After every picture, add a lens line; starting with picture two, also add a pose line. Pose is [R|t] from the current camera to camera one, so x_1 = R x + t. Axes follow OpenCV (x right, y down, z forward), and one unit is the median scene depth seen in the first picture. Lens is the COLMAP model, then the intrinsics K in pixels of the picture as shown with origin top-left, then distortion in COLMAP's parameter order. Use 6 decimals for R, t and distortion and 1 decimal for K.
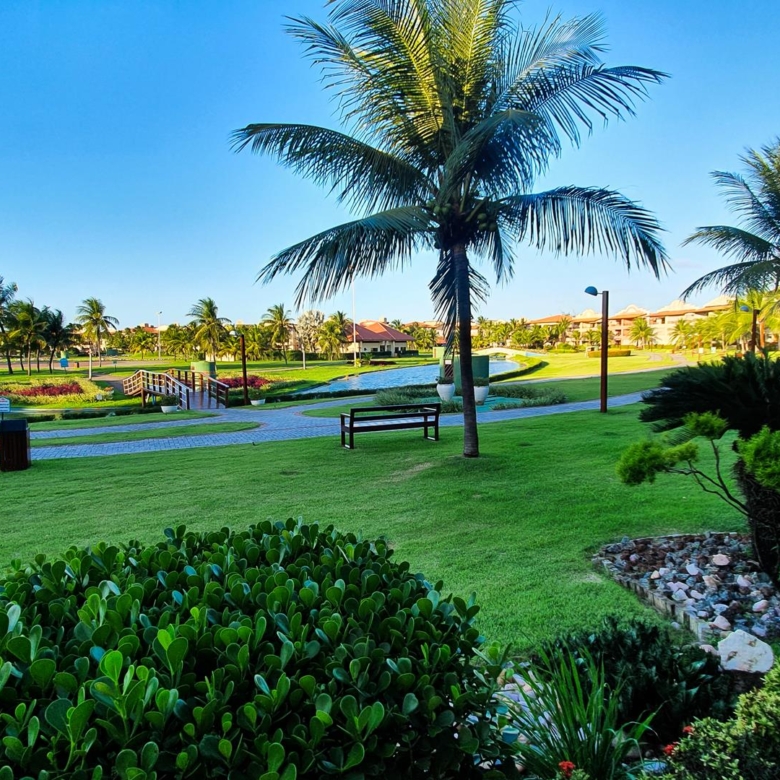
lens RADIAL K [[549.1, 0, 395.0], [0, 549.1, 400.6], [0, 0, 1]] dist [0.008291, -0.000690]
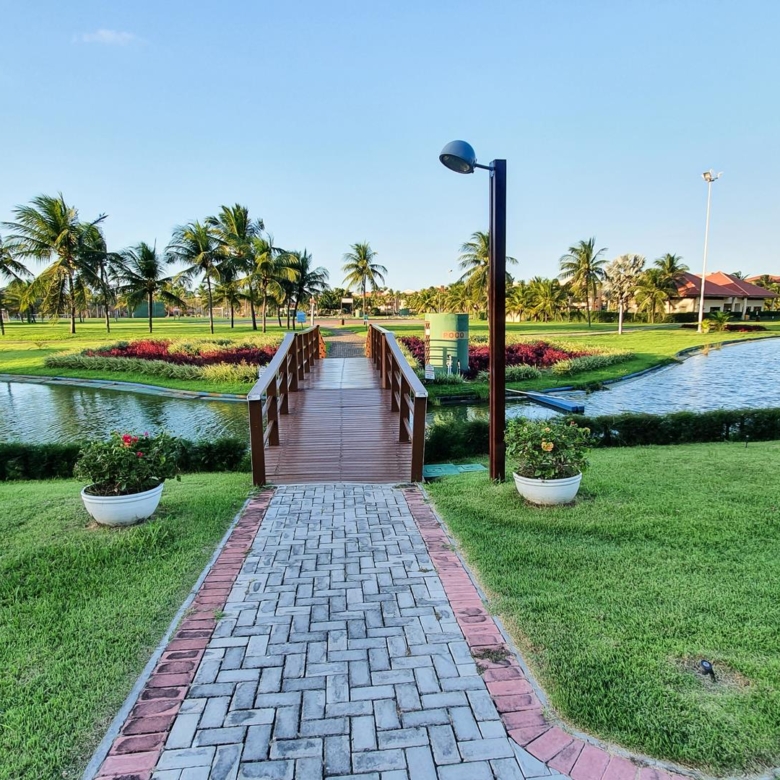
lens RADIAL K [[549.1, 0, 395.0], [0, 549.1, 400.6], [0, 0, 1]] dist [0.008291, -0.000690]
pose [[0.870705, 0.087053, -0.484040, -0.073896], [-0.055166, 0.995286, 0.079764, -0.015380], [0.488702, -0.042748, 0.871403, 0.290400]]
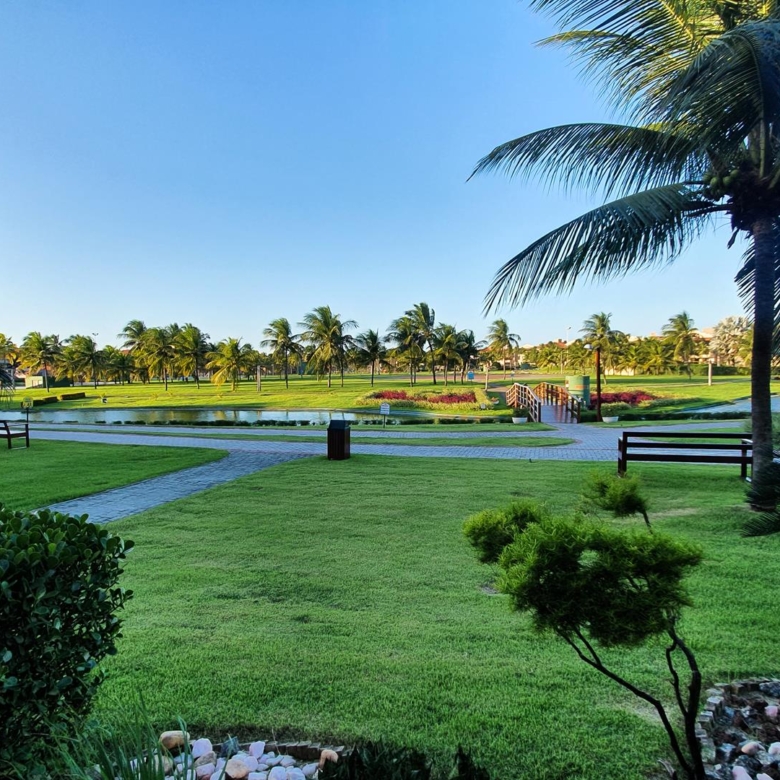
lens RADIAL K [[549.1, 0, 395.0], [0, 549.1, 400.6], [0, 0, 1]] dist [0.008291, -0.000690]
pose [[0.753184, 0.038731, -0.656668, 0.033166], [-0.055165, 0.998468, -0.004383, -0.001669], [0.655492, 0.039526, 0.754167, 0.017369]]
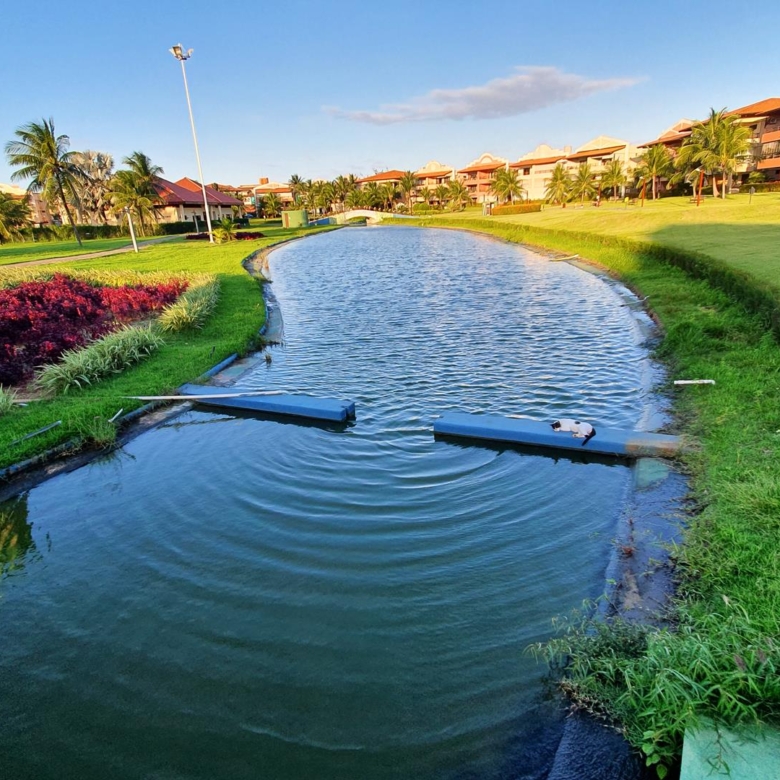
lens RADIAL K [[554.9, 0, 393.4], [0, 554.9, 398.5], [0, 0, 1]] dist [0.007289, 0.000414]
pose [[0.925744, -0.154449, 0.345172, -0.143899], [0.077022, 0.970666, 0.227760, -0.024332], [-0.370224, -0.184261, 0.910484, 0.417780]]
